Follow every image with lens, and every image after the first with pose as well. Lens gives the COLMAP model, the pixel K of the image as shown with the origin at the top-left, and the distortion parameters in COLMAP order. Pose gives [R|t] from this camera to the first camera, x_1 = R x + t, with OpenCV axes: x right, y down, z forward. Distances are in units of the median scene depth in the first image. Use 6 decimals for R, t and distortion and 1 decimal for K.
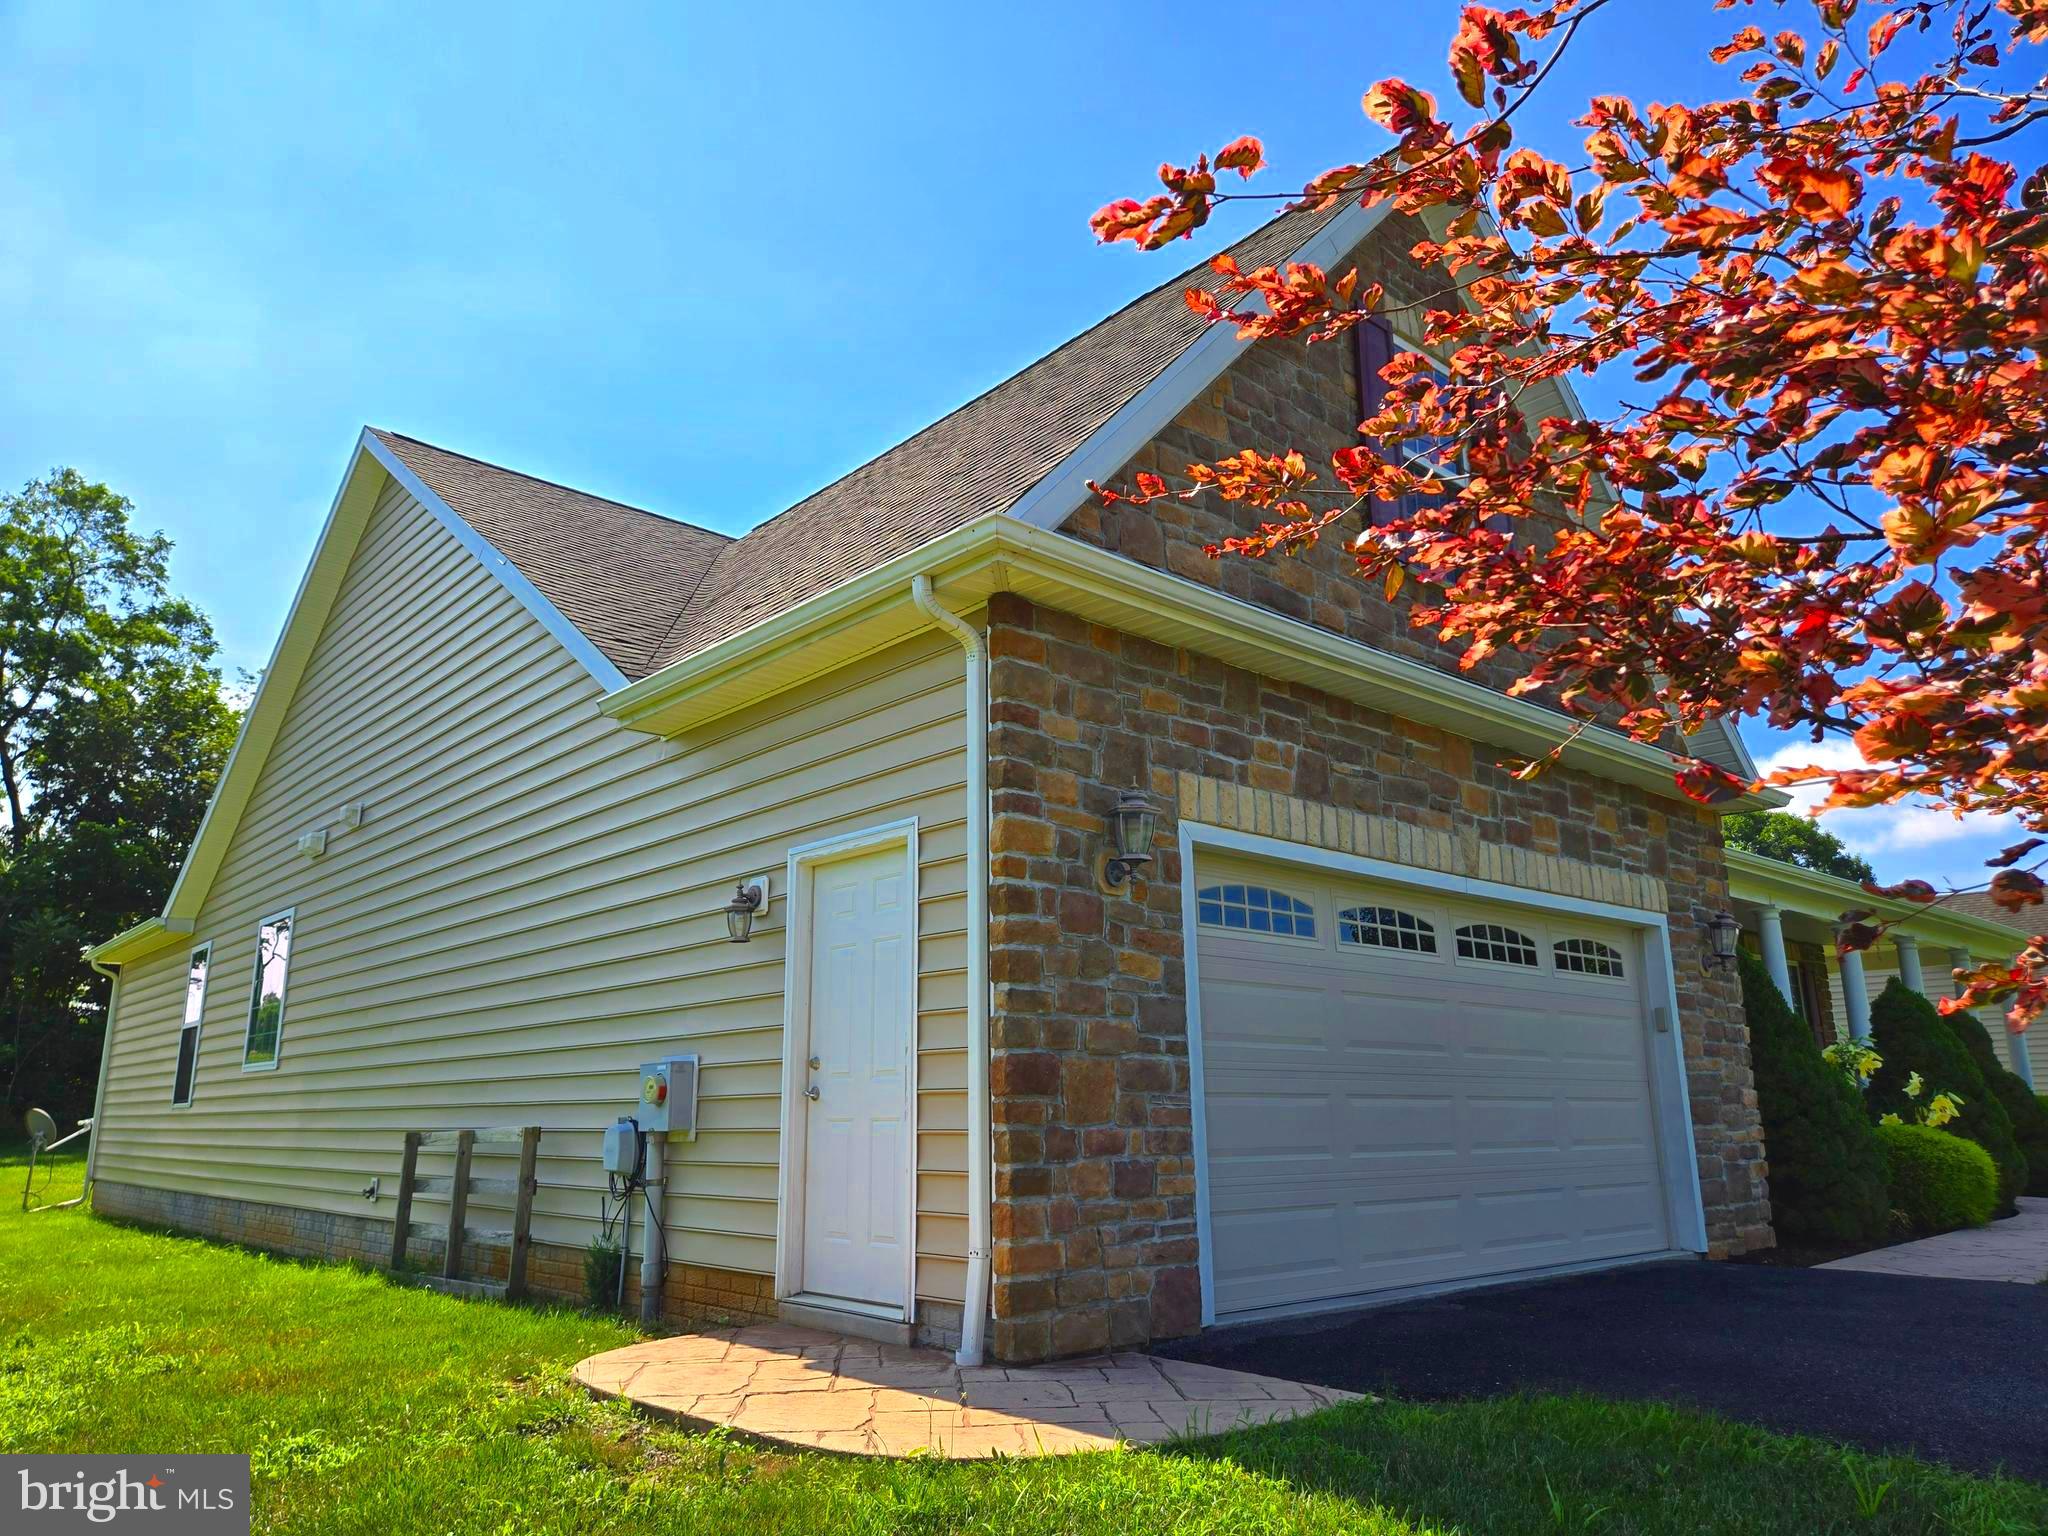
lens RADIAL K [[1359.1, 0, 1007.7], [0, 1359.1, 771.8], [0, 0, 1]] dist [0.076497, -0.069043]
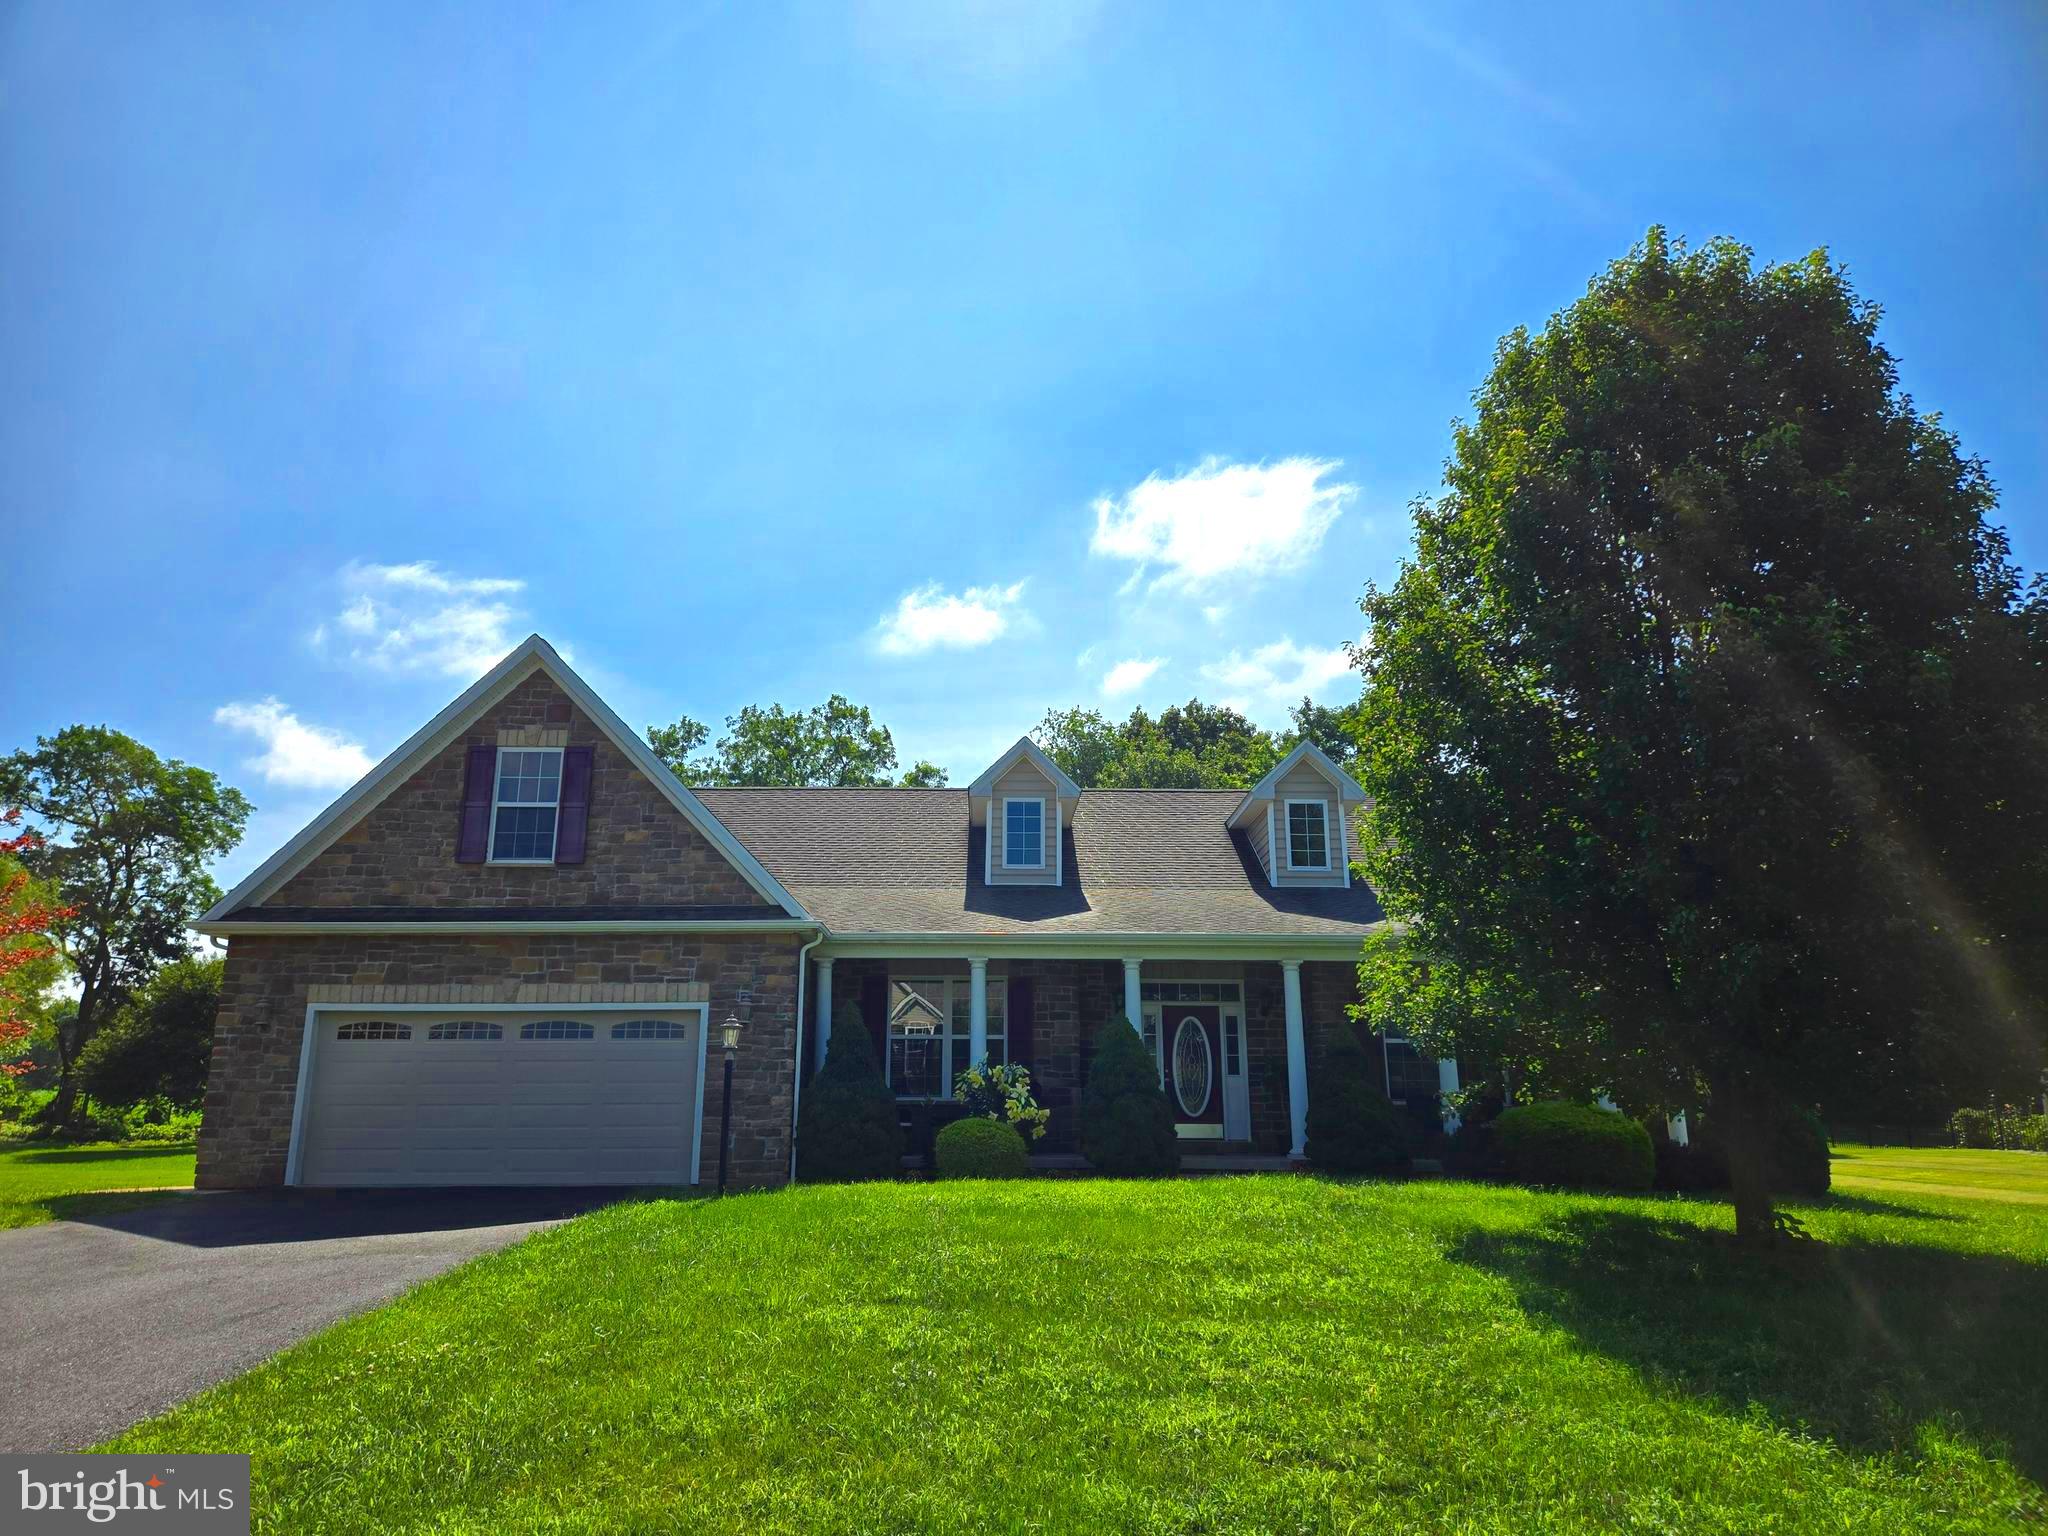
lens RADIAL K [[1359.1, 0, 1011.1], [0, 1359.1, 765.3], [0, 0, 1]] dist [0.076497, -0.069043]
pose [[0.755387, -0.161768, -0.634997, 2.809770], [0.149271, 0.986051, -0.073629, -0.019125], [0.638050, -0.039168, 0.768998, -0.185986]]
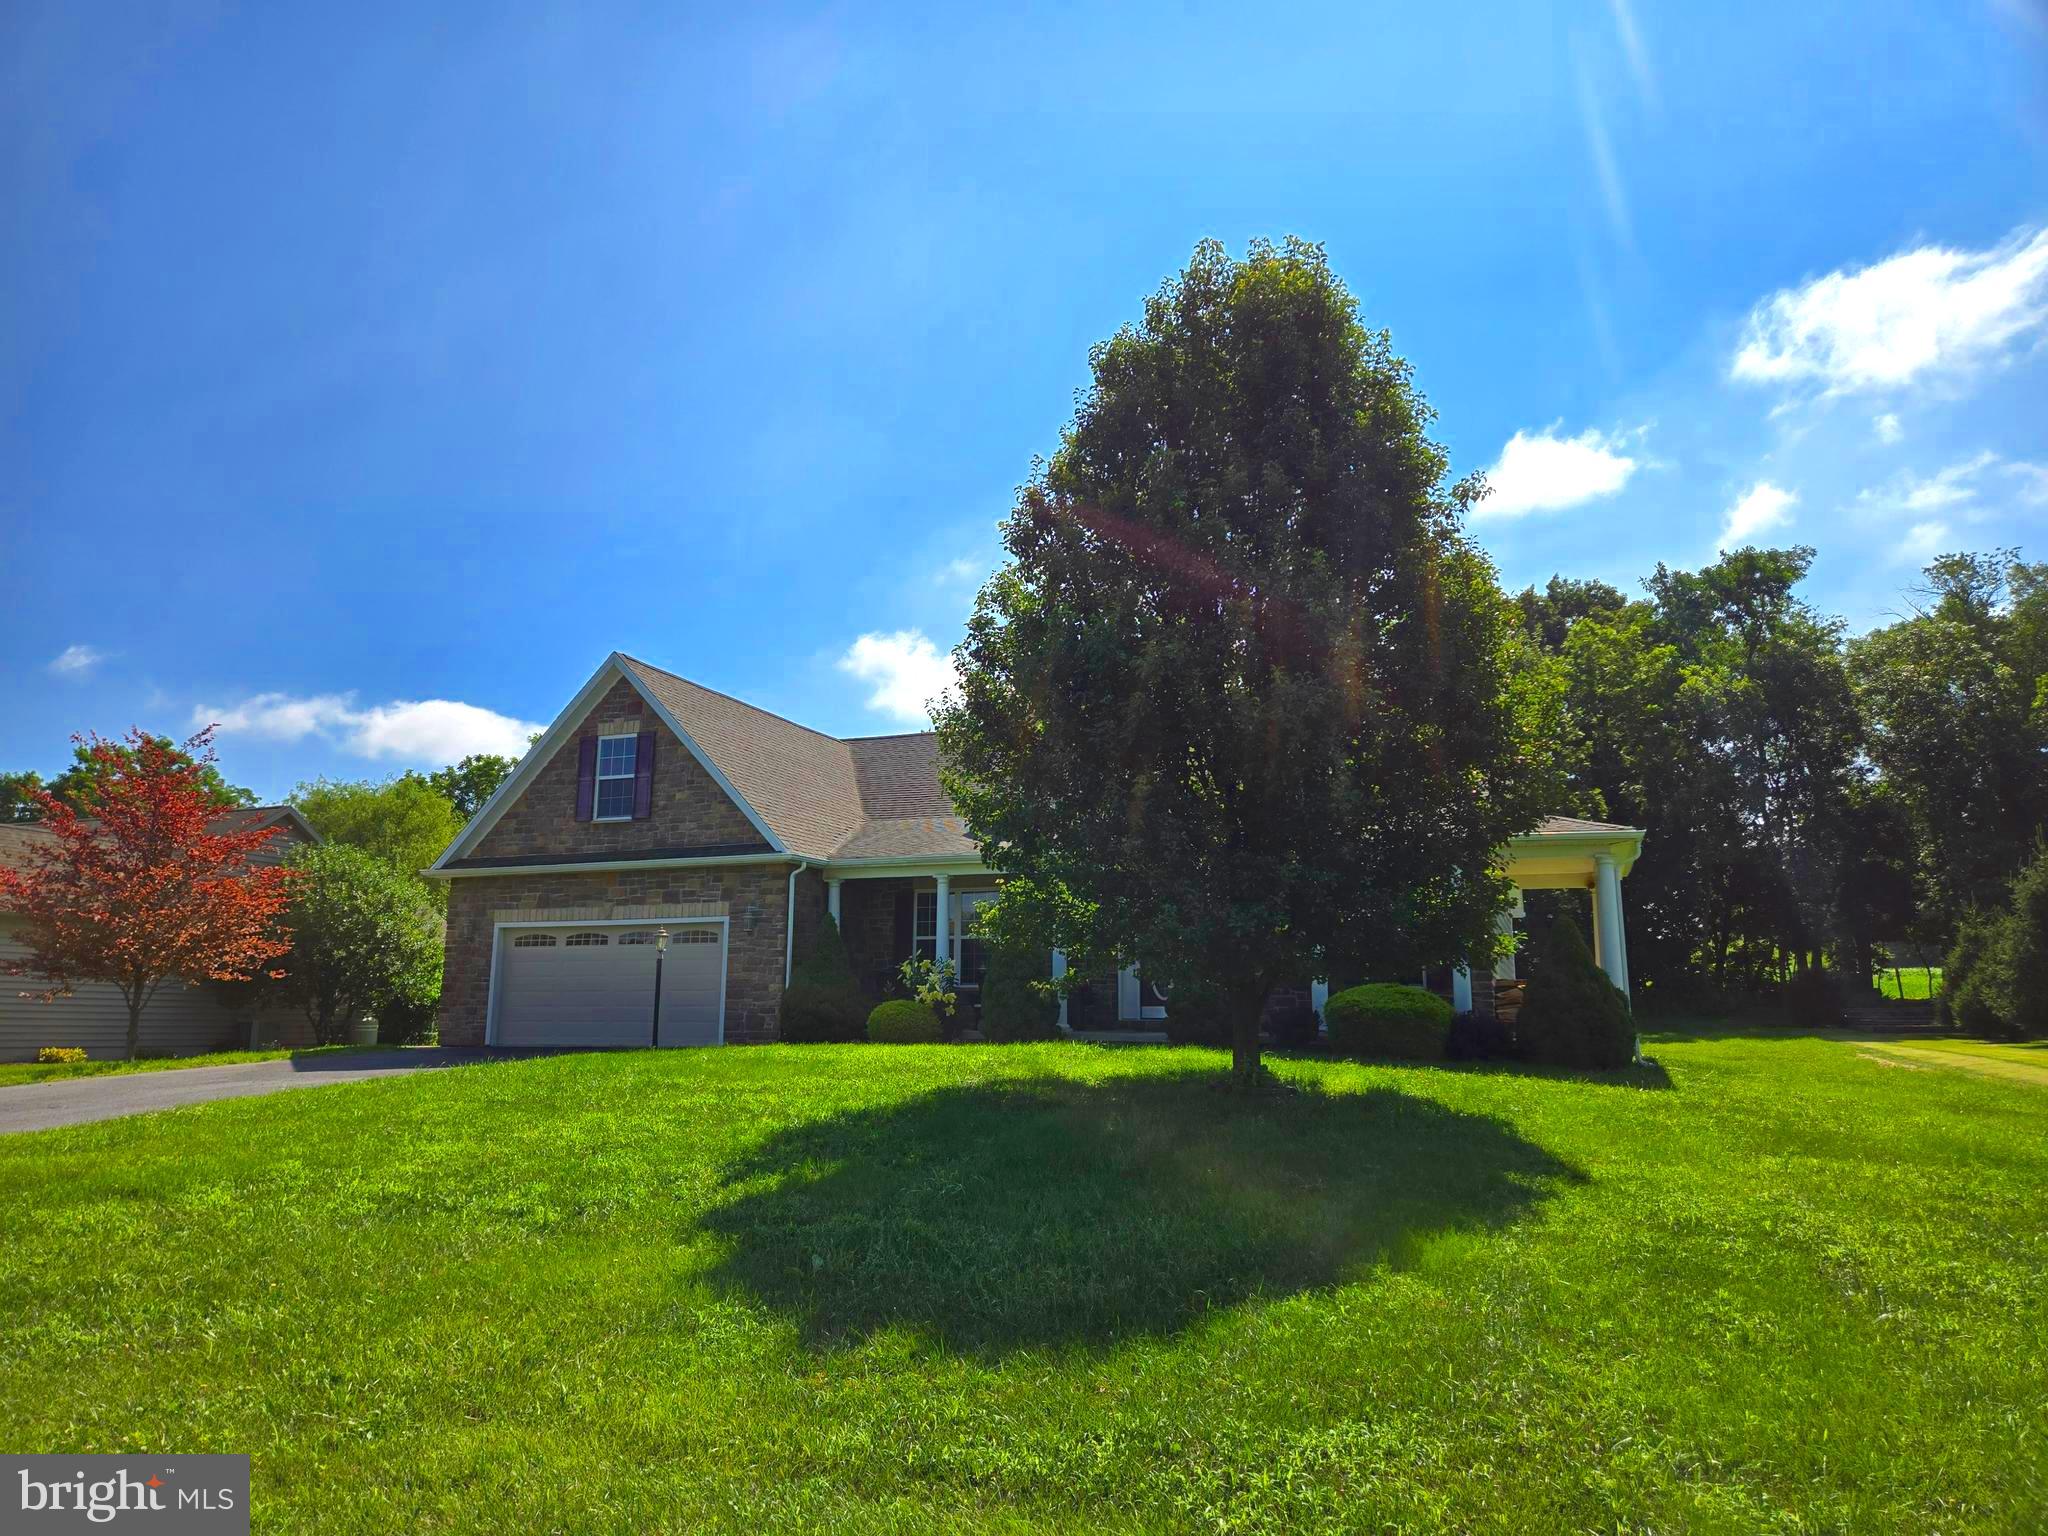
lens RADIAL K [[1359.1, 0, 1020.3], [0, 1359.1, 758.4], [0, 0, 1]] dist [0.076497, -0.069043]
pose [[0.454154, -0.159637, -0.876504, 4.107751], [0.202072, 0.976633, -0.073171, 0.158246], [0.867704, -0.143886, 0.475800, 0.463951]]
